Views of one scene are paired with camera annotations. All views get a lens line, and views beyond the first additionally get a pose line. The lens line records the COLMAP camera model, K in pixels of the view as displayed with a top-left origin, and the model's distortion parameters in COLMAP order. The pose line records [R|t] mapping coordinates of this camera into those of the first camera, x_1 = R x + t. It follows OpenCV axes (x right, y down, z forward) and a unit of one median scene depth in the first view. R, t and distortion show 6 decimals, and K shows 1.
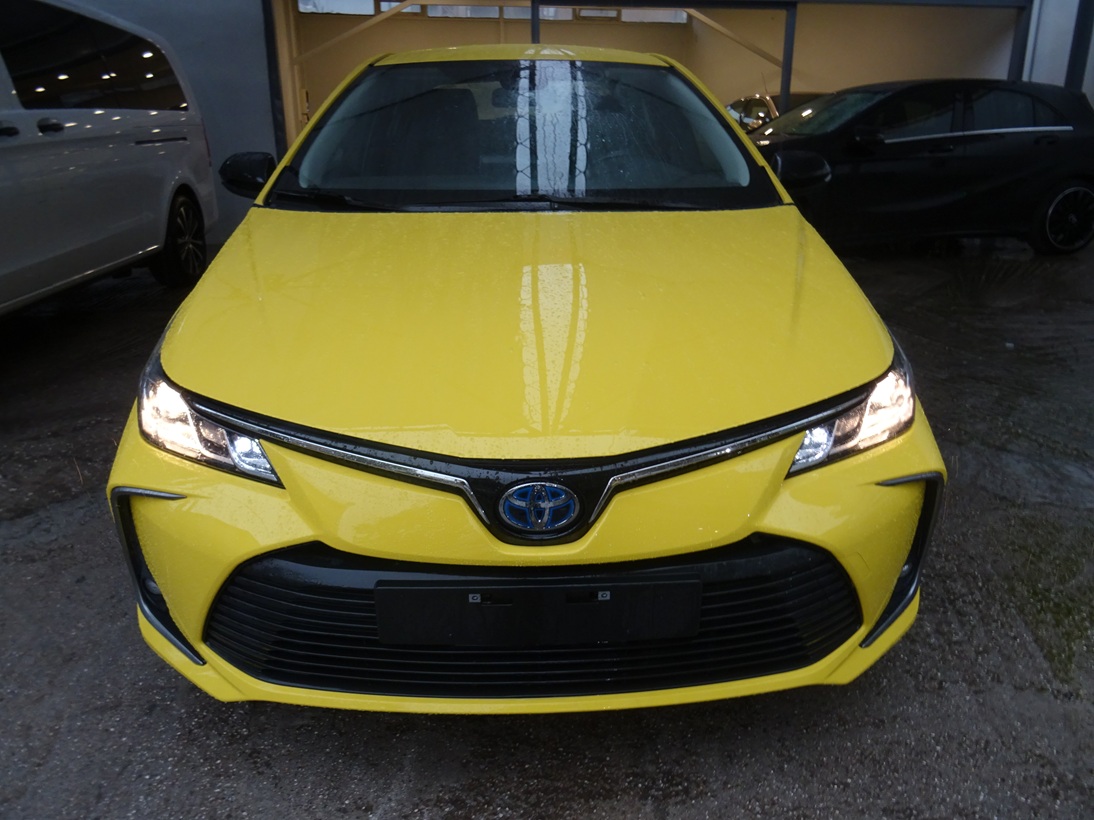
lens RADIAL K [[779.7, 0, 547.5], [0, 779.7, 409.0], [0, 0, 1]] dist [0.022522, -0.005253]
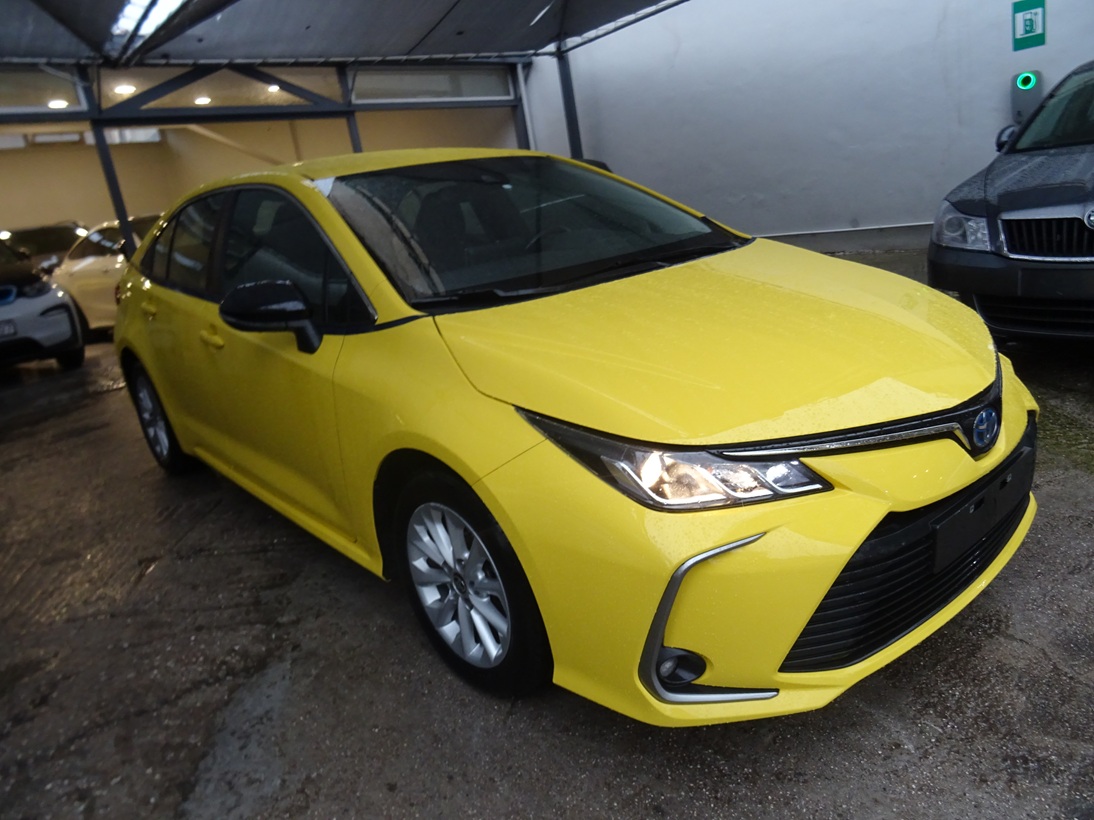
lens RADIAL K [[779.7, 0, 547.8], [0, 779.7, 410.8], [0, 0, 1]] dist [0.022522, -0.005253]
pose [[0.755347, -0.253116, 0.604469, -1.134481], [0.327978, 0.944577, -0.014309, -0.112550], [-0.567346, 0.209061, 0.796500, 0.237211]]
